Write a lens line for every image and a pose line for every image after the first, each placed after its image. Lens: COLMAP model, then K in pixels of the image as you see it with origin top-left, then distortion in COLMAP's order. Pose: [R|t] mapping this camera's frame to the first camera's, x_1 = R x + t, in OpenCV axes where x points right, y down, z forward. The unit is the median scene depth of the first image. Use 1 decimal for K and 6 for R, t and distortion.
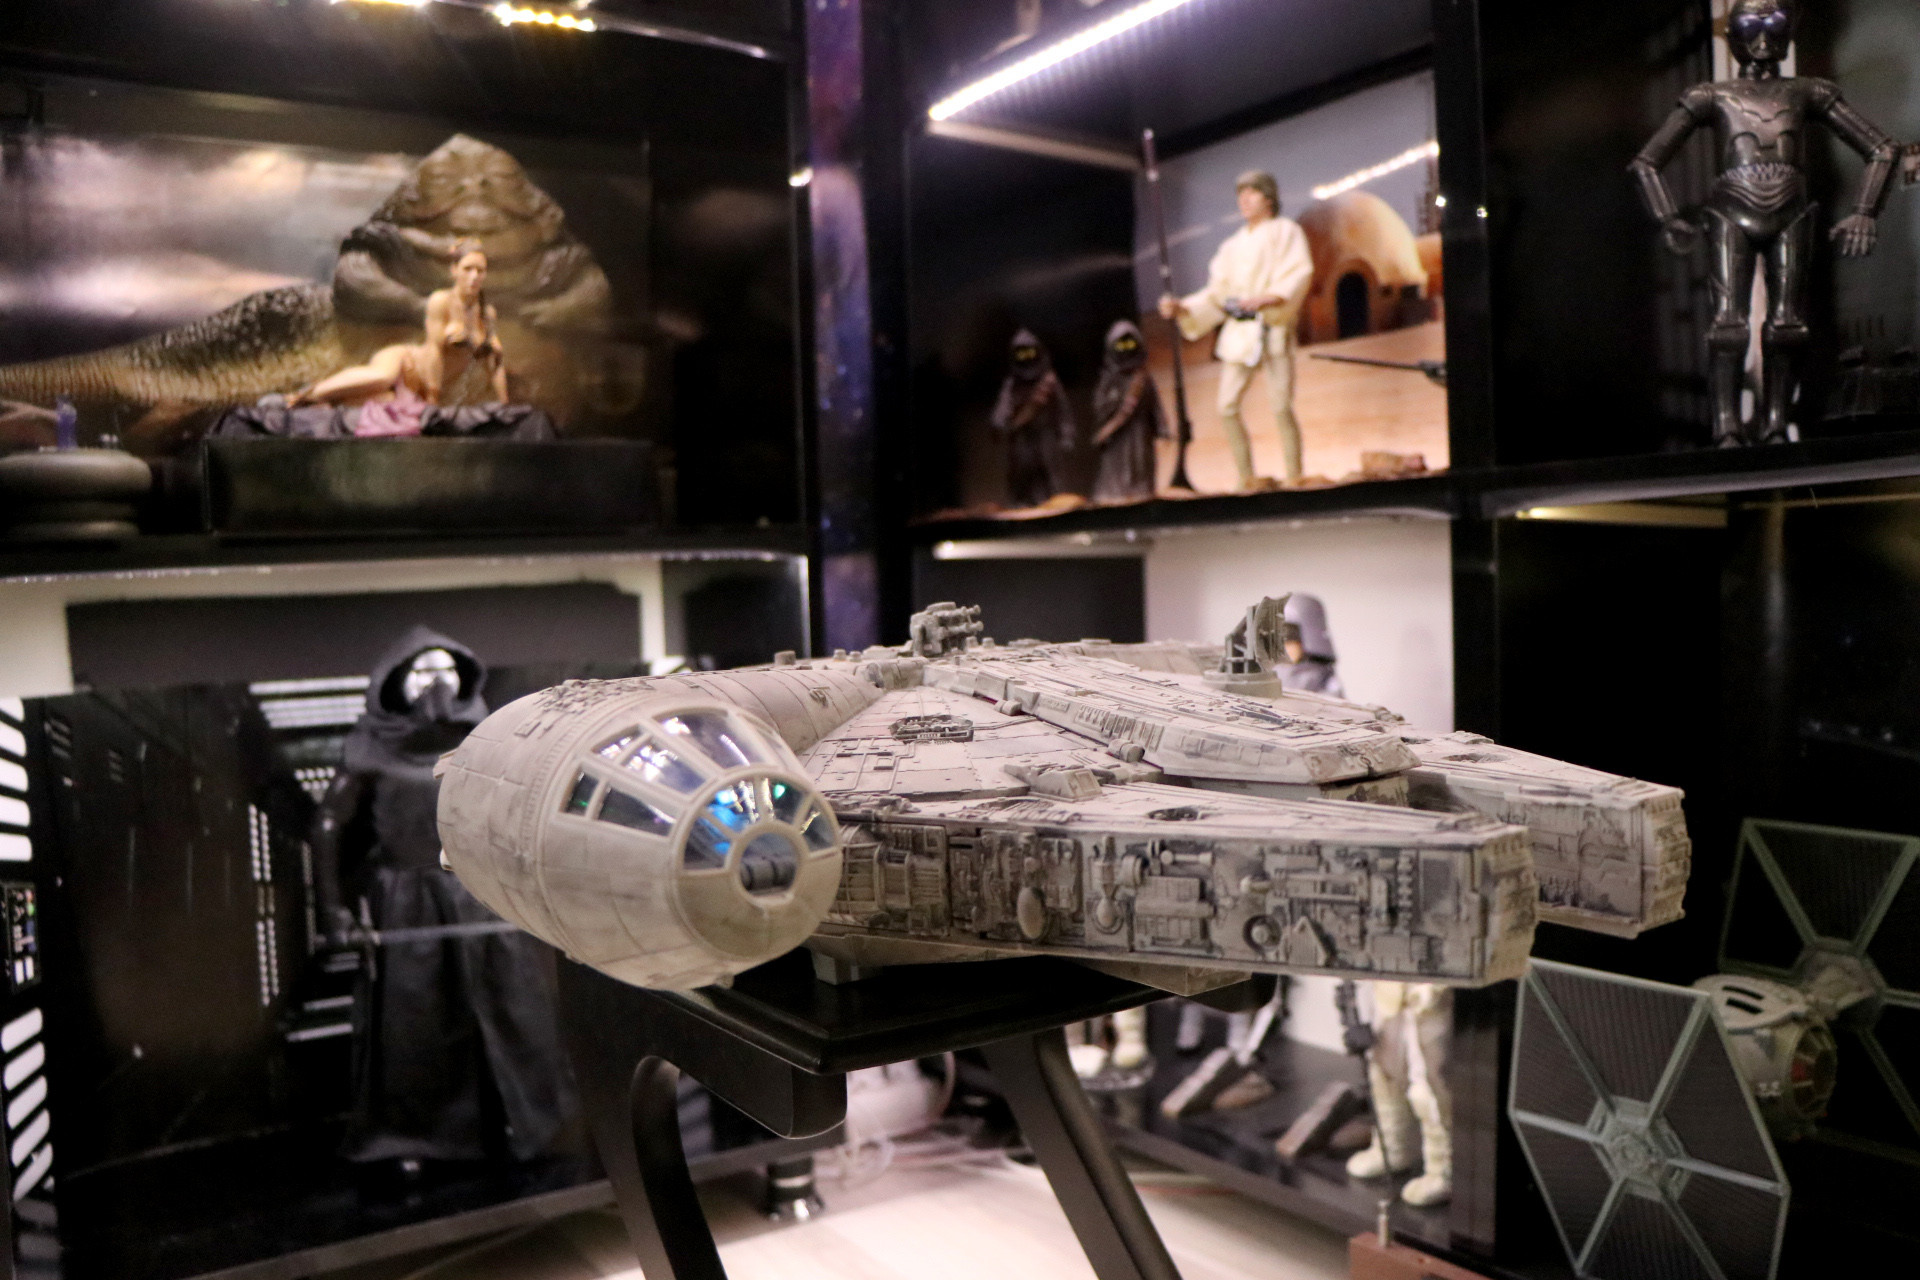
lens RADIAL K [[1549.1, 0, 958.7], [0, 1549.1, 649.2], [0, 0, 1]] dist [-0.195144, 0.150992]
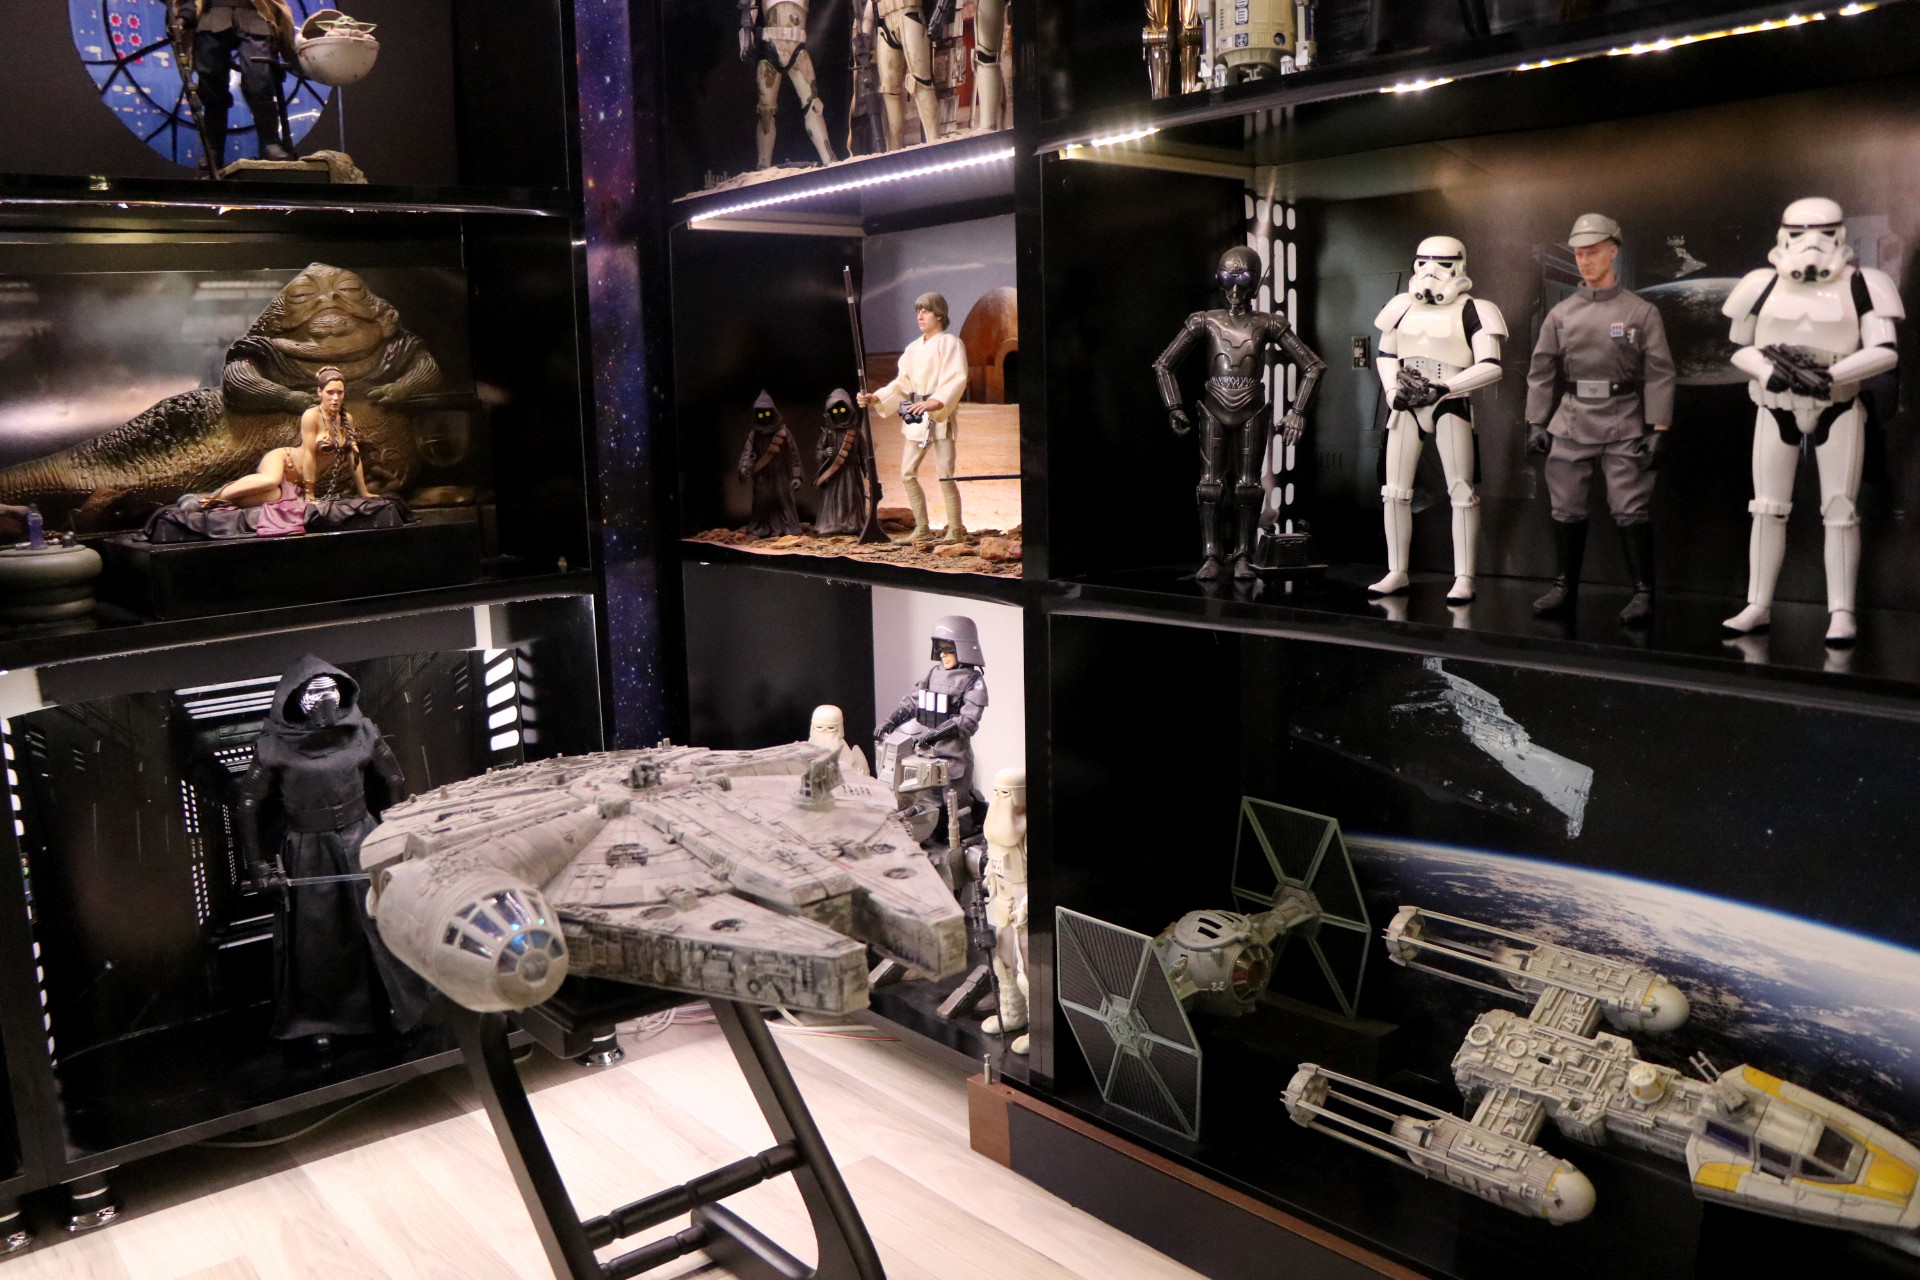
lens RADIAL K [[1549.1, 0, 958.7], [0, 1549.1, 649.2], [0, 0, 1]] dist [-0.195144, 0.150992]
pose [[0.994821, -0.014157, 0.100655, 0.090523], [0.001261, 0.991897, 0.127040, -0.195584], [-0.101638, -0.126256, 0.986777, -0.394817]]
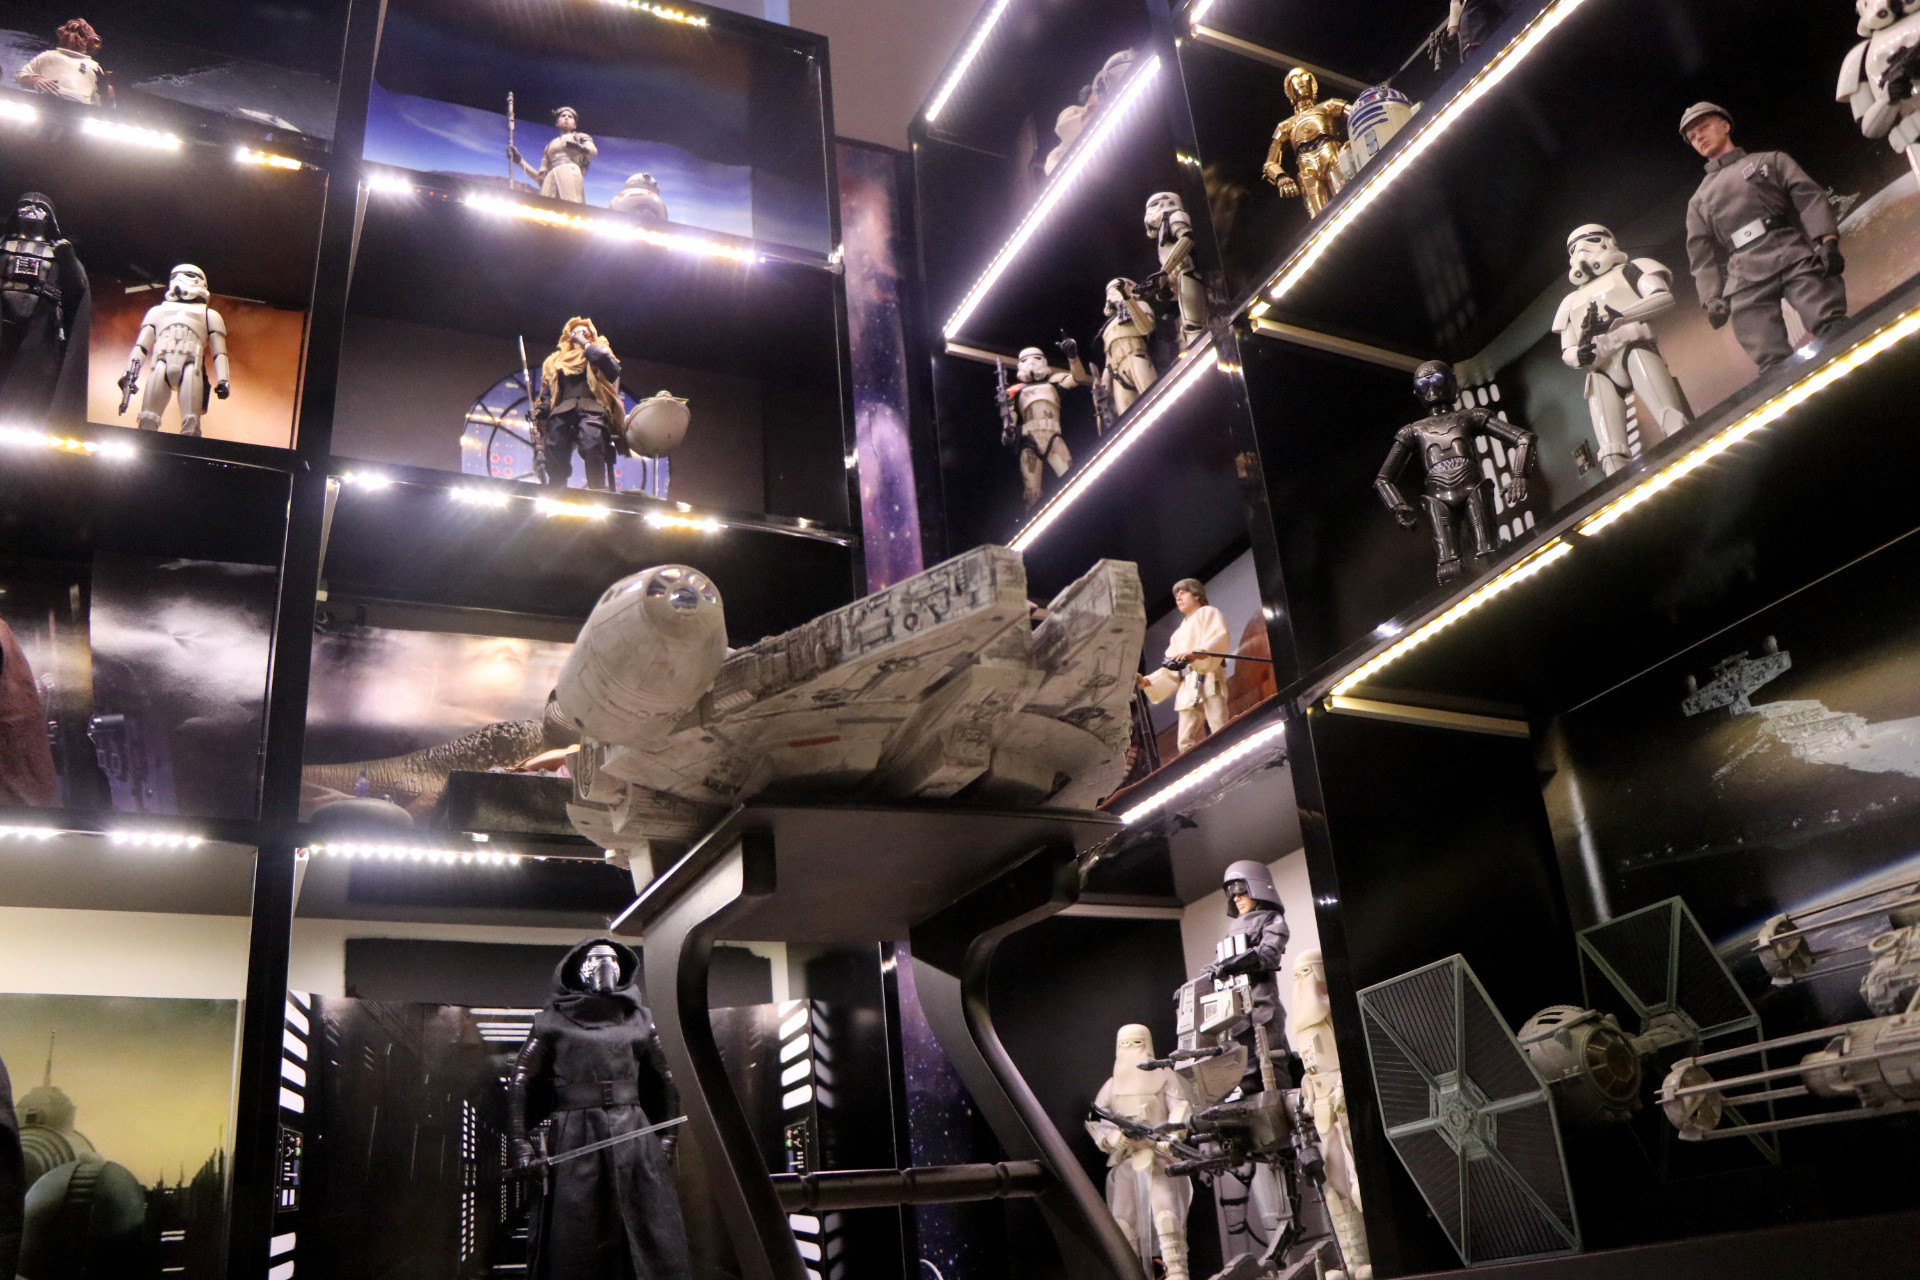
lens RADIAL K [[1549.1, 0, 958.7], [0, 1549.1, 649.2], [0, 0, 1]] dist [-0.195144, 0.150992]
pose [[0.986149, -0.113458, -0.120982, 0.169523], [0.049936, 0.898681, -0.435752, 0.379071], [0.158164, 0.423675, 0.891899, -0.292827]]
